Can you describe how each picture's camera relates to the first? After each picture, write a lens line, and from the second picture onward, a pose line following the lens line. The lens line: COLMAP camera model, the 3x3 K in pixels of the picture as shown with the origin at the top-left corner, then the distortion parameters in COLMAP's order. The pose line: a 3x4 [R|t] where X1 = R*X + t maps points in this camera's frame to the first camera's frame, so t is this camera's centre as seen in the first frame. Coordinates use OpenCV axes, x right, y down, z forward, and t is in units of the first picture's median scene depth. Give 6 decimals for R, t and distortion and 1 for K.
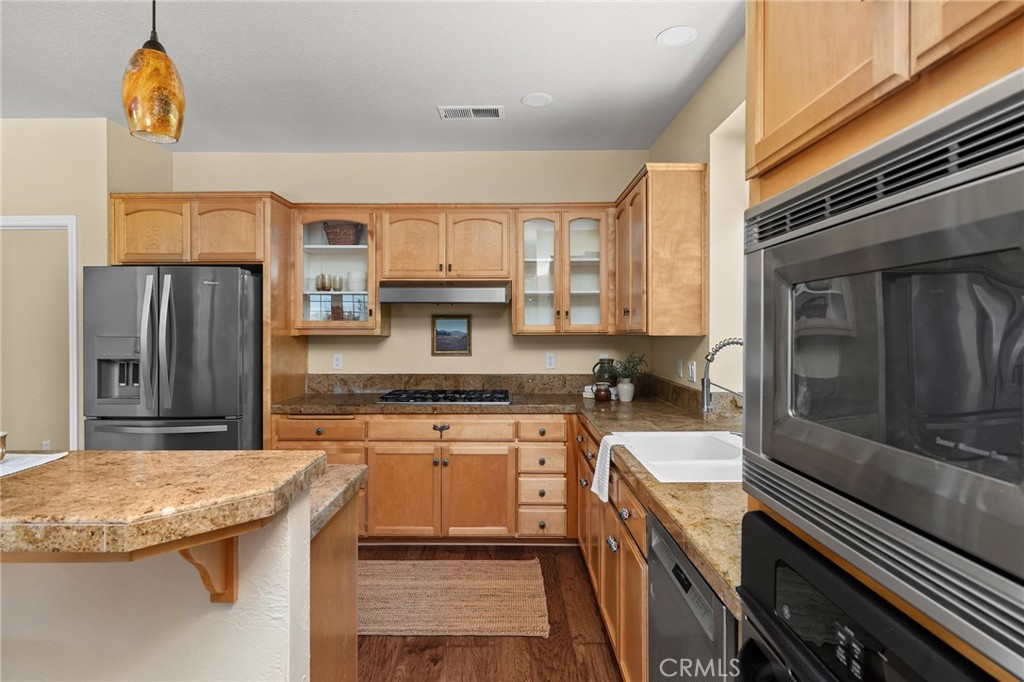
lens RADIAL K [[541.9, 0, 512.0], [0, 541.9, 341.0], [0, 0, 1]] dist [-0.000974, -0.000125]
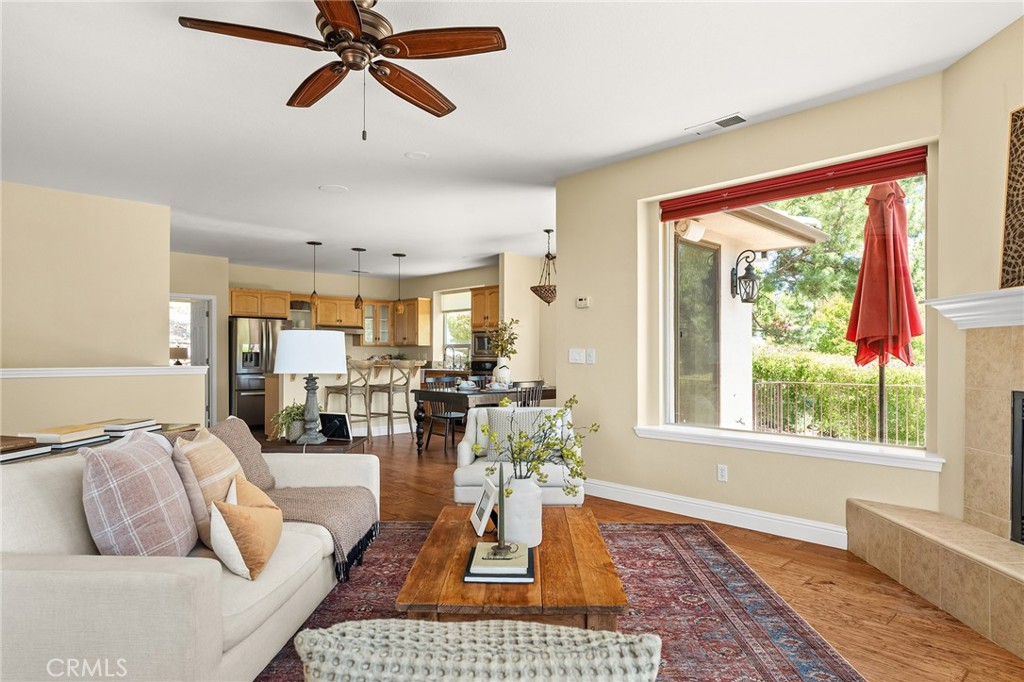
lens RADIAL K [[593.2, 0, 510.9], [0, 593.2, 349.6], [0, 0, 1]] dist [-0.001775, -0.000438]
pose [[0.718928, 0.007171, 0.695047, -1.581626], [0.011541, 0.999686, -0.022252, 0.085263], [-0.694988, 0.024019, 0.718620, -1.755027]]
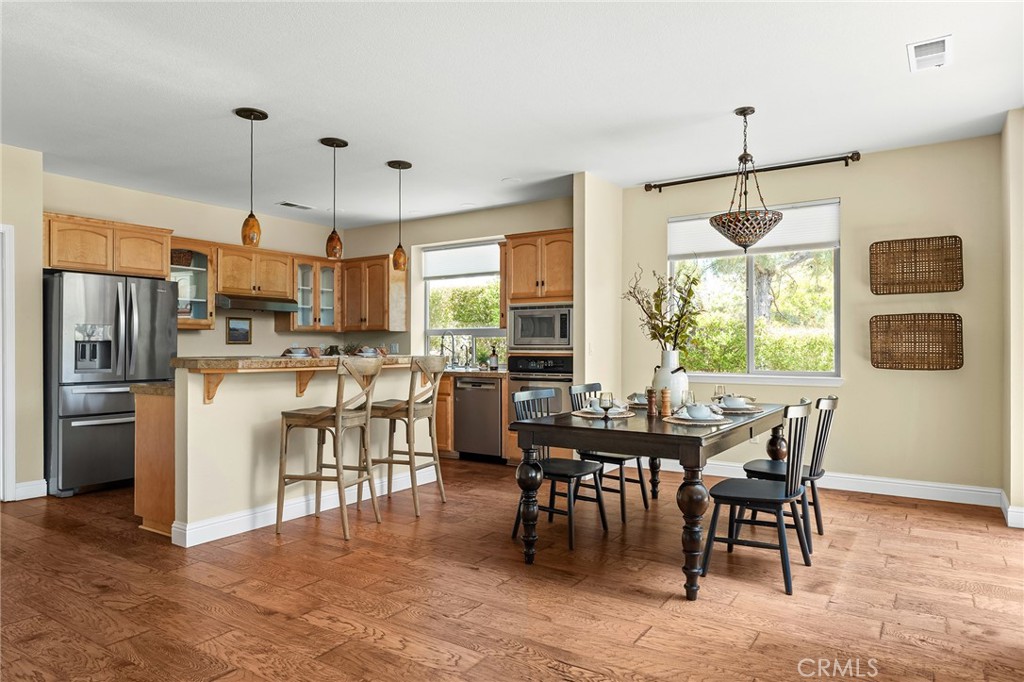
lens RADIAL K [[626.0, 0, 530.2], [0, 626.0, 340.9], [0, 0, 1]] dist [0.000837, -0.000399]
pose [[0.540810, 0.006688, 0.841118, -1.244956], [0.014599, 0.999743, -0.017335, 0.064669], [-0.841018, 0.021654, 0.540574, -0.681724]]
